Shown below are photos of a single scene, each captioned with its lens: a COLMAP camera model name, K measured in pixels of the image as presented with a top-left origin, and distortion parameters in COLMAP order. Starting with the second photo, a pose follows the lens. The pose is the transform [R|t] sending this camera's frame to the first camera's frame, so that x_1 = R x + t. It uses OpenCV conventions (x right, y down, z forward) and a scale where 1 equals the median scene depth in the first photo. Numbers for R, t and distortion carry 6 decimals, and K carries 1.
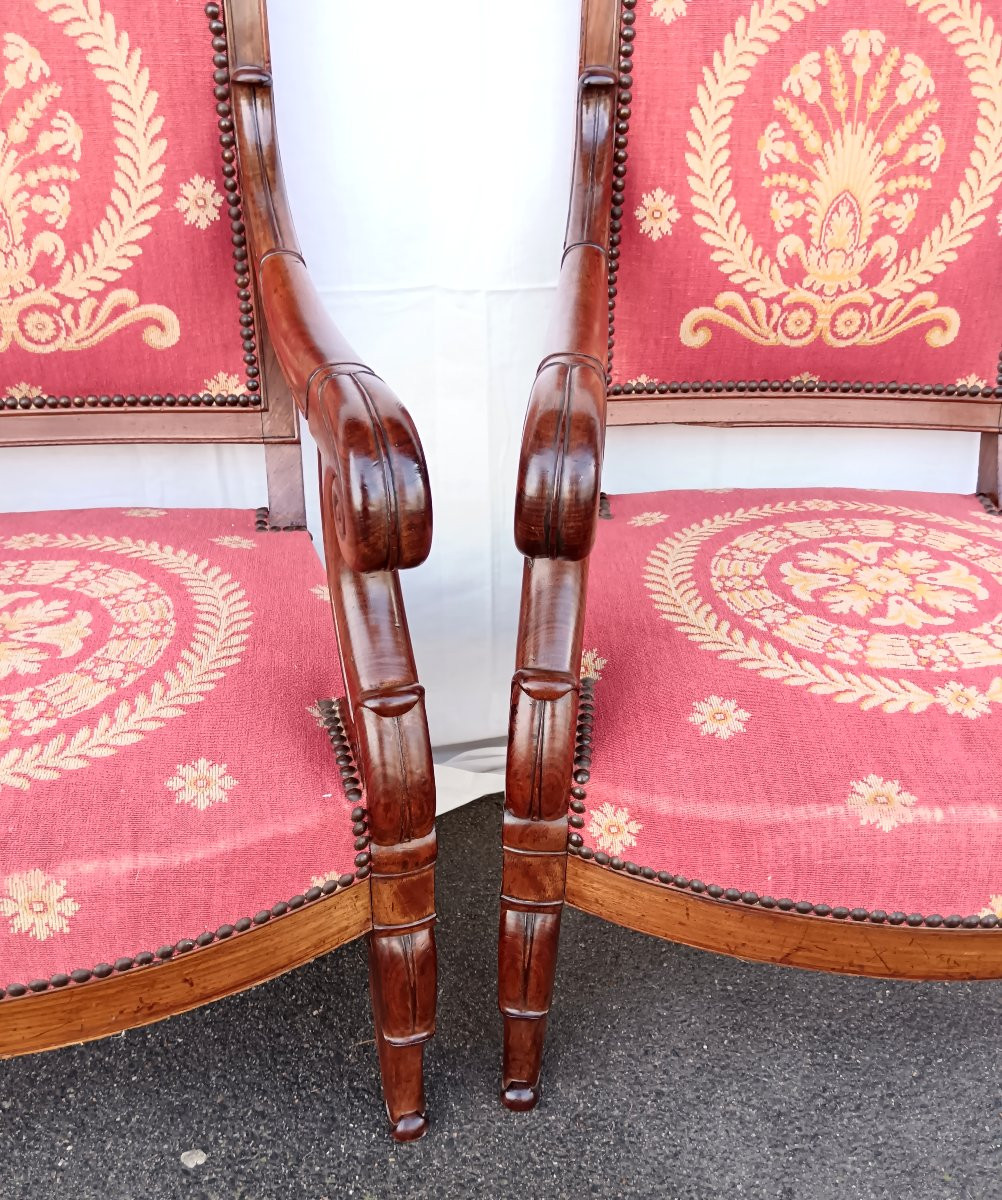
lens RADIAL K [[1064.2, 0, 508.6], [0, 1064.2, 663.9], [0, 0, 1]] dist [-0.024499, 0.023205]
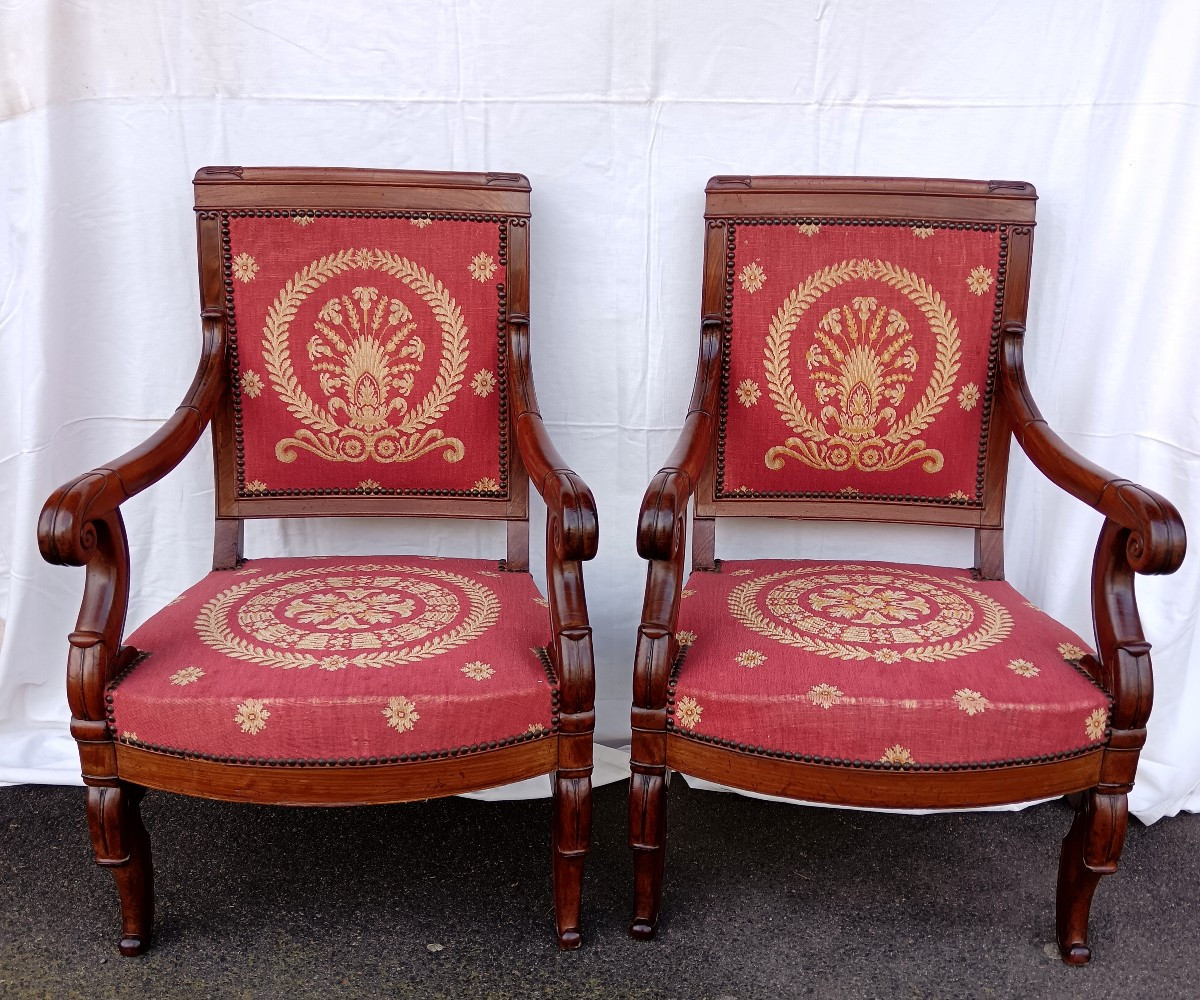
lens RADIAL K [[1261.5, 0, 596.1], [0, 1261.5, 544.1], [0, 0, 1]] dist [0.002801, 0.000000]
pose [[0.994078, 0.030405, -0.104325, 0.122385], [-0.054136, 0.971004, -0.232854, 0.304605], [0.094220, 0.237123, 0.966900, -0.952647]]
